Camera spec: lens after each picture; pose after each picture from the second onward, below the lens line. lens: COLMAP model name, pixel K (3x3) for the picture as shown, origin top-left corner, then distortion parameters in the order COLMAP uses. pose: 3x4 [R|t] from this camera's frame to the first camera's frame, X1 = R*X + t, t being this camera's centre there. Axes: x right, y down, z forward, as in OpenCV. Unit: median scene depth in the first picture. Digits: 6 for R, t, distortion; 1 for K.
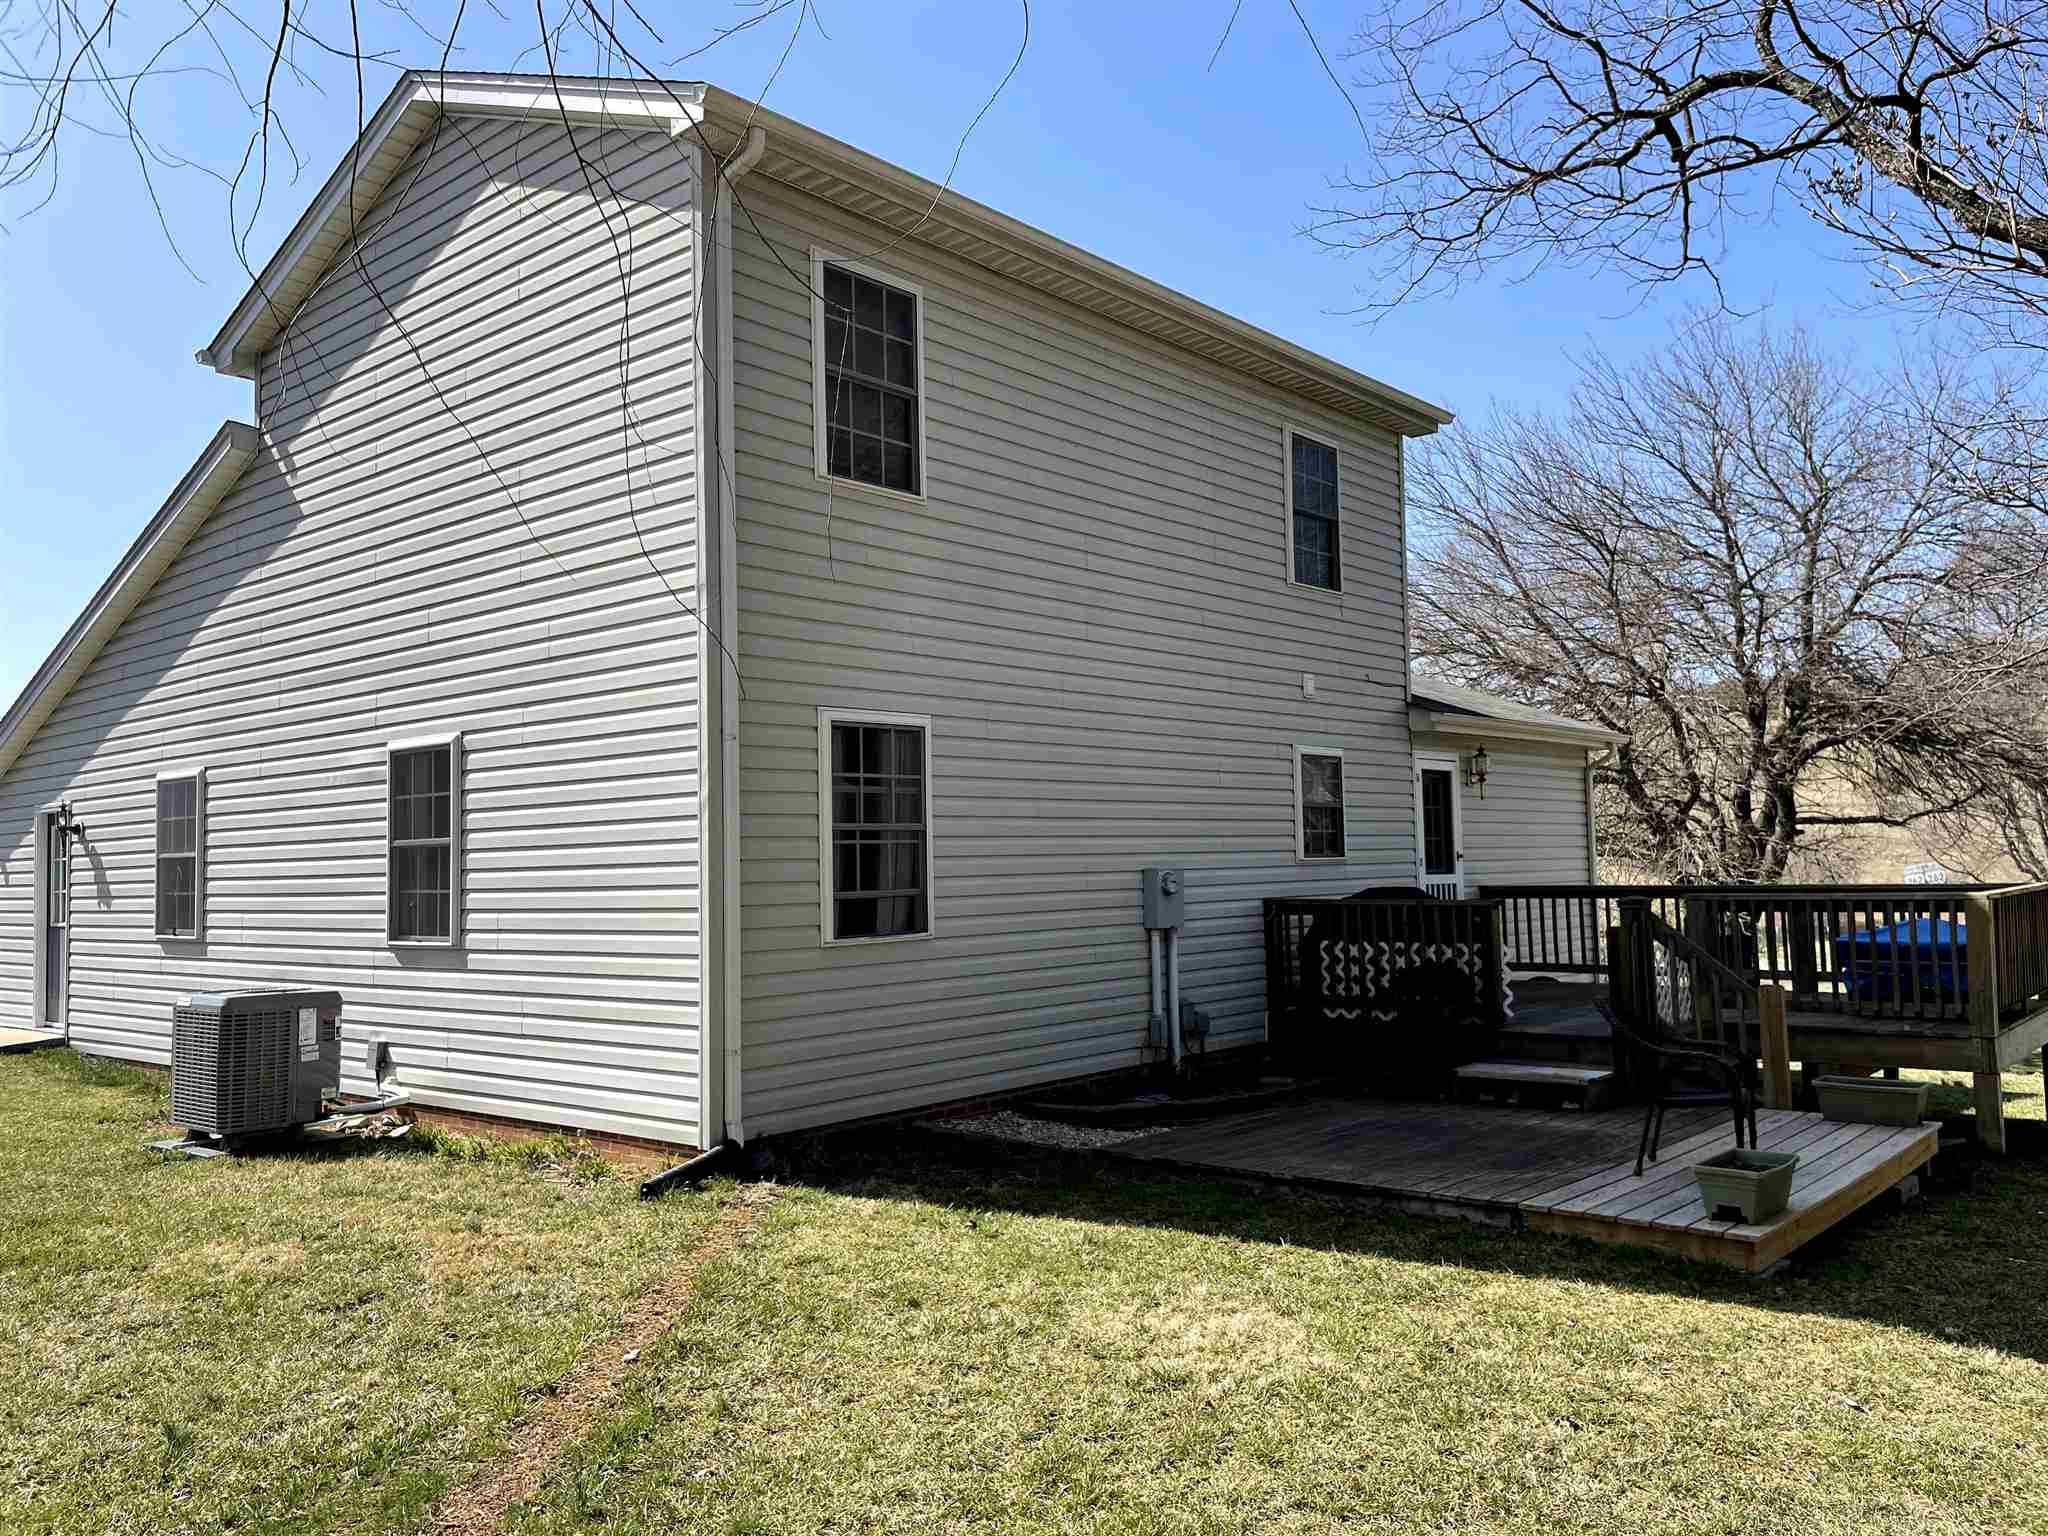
lens RADIAL K [[1571.1, 0, 1028.7], [0, 1571.1, 763.5], [0, 0, 1]] dist [0.063339, -0.042817]
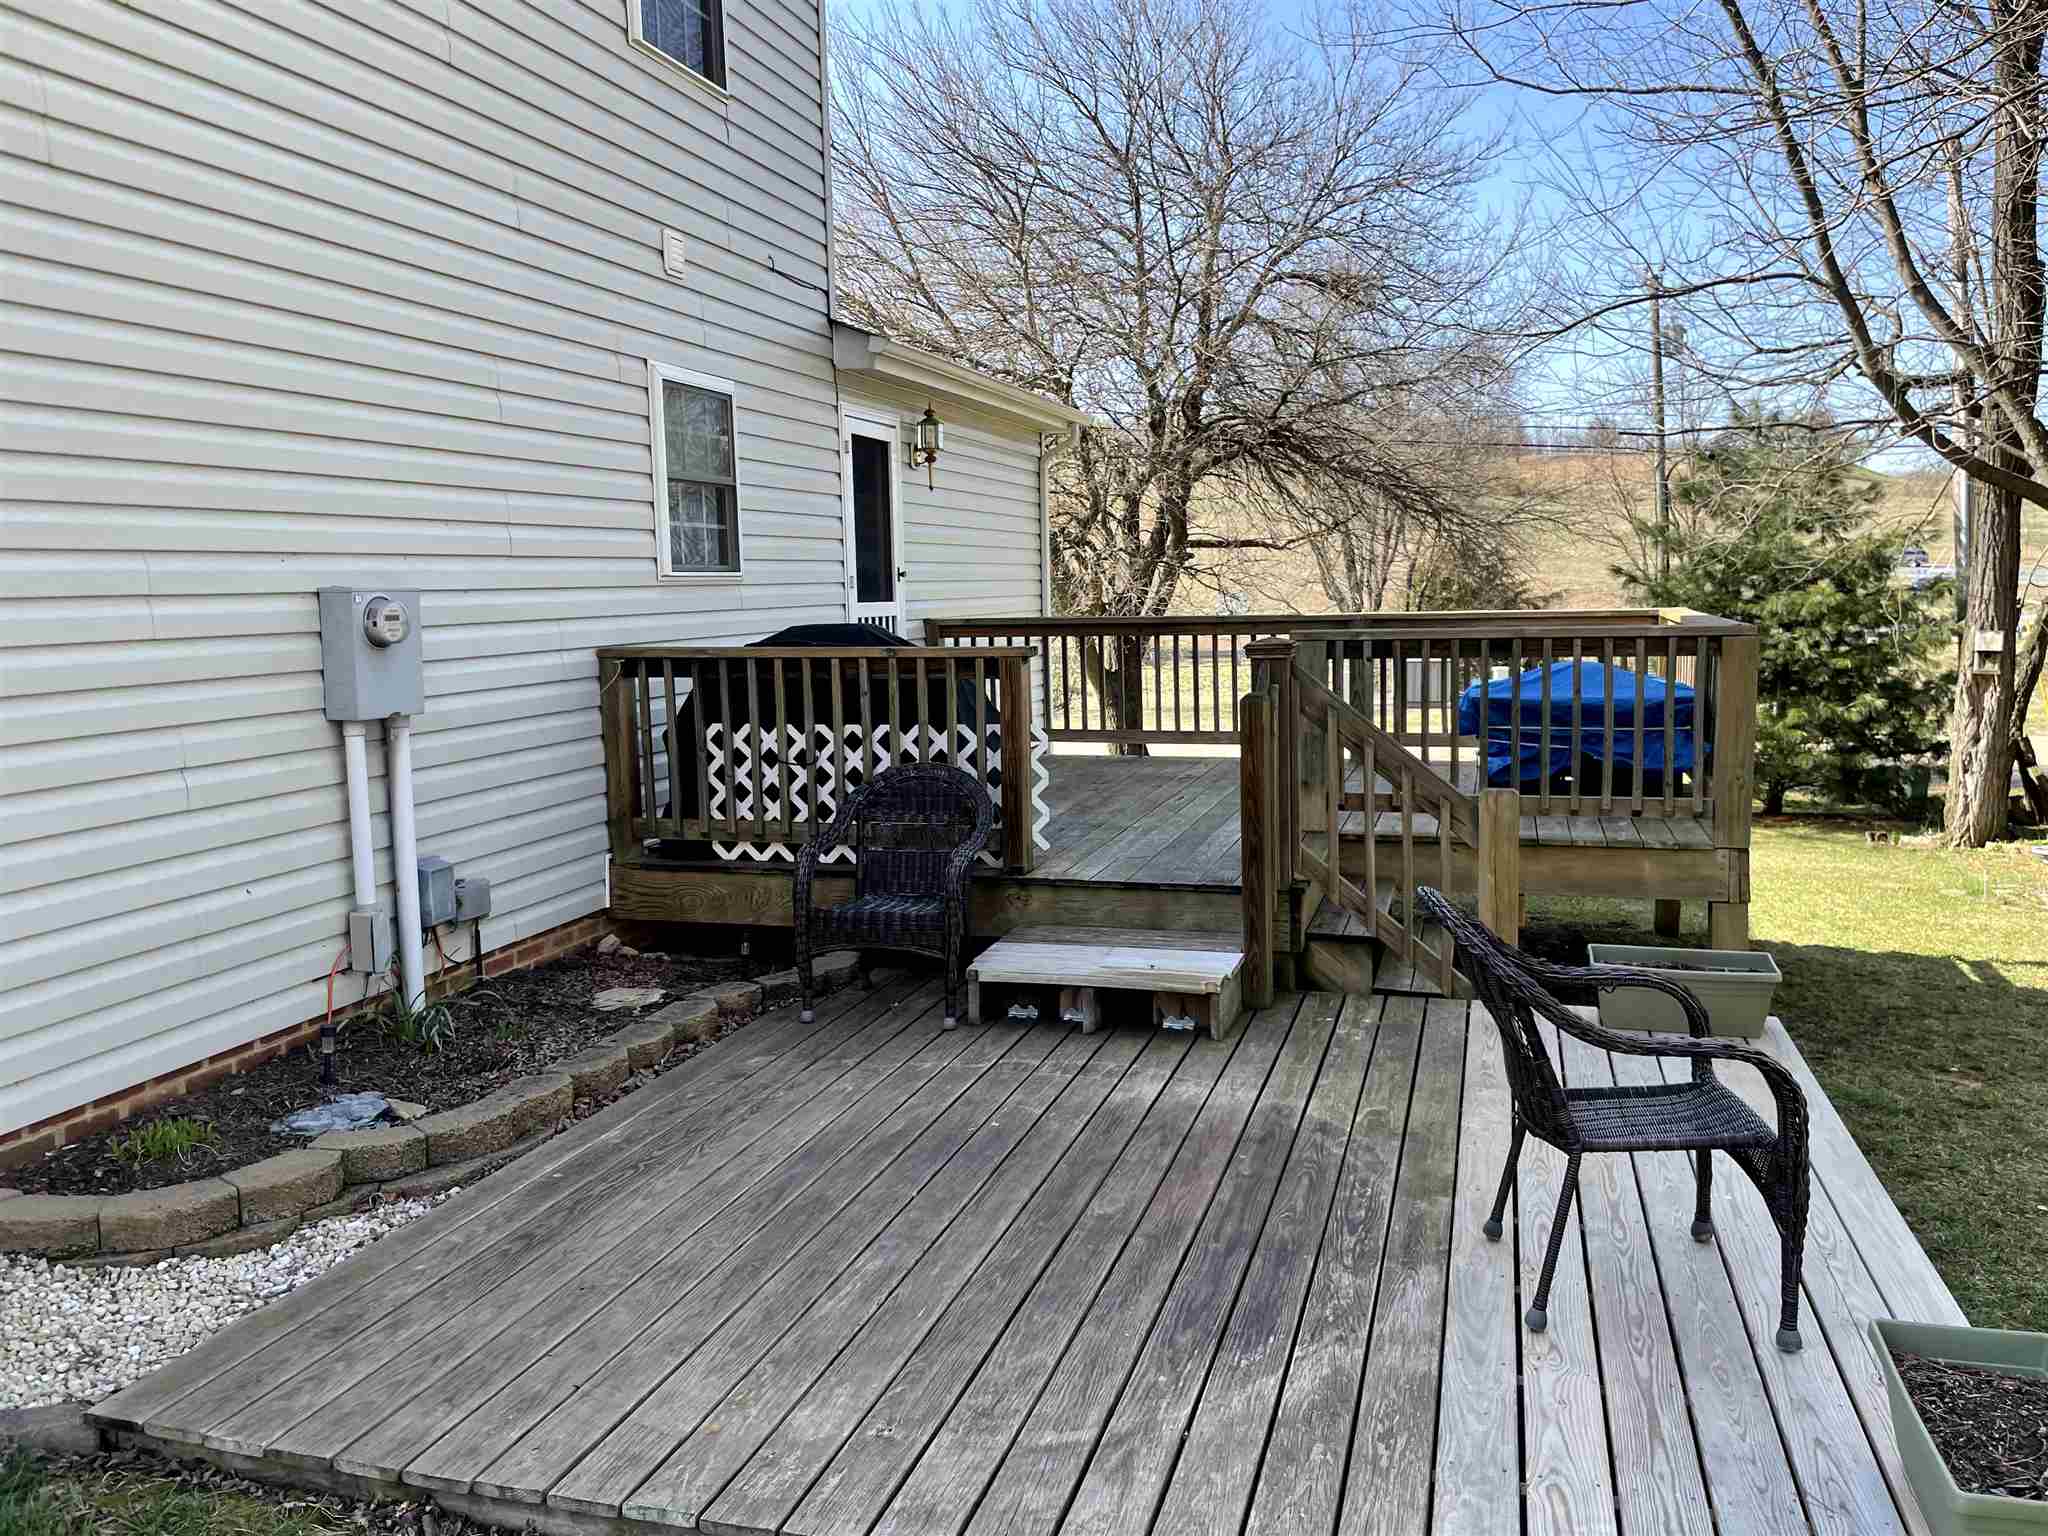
lens RADIAL K [[1571.1, 0, 1042.2], [0, 1571.1, 751.9], [0, 0, 1]] dist [0.063339, -0.042817]
pose [[0.911327, -0.039736, 0.409760, 0.068418], [-0.027637, 0.987181, 0.157195, 0.033836], [-0.410754, -0.154581, 0.898547, 0.469122]]
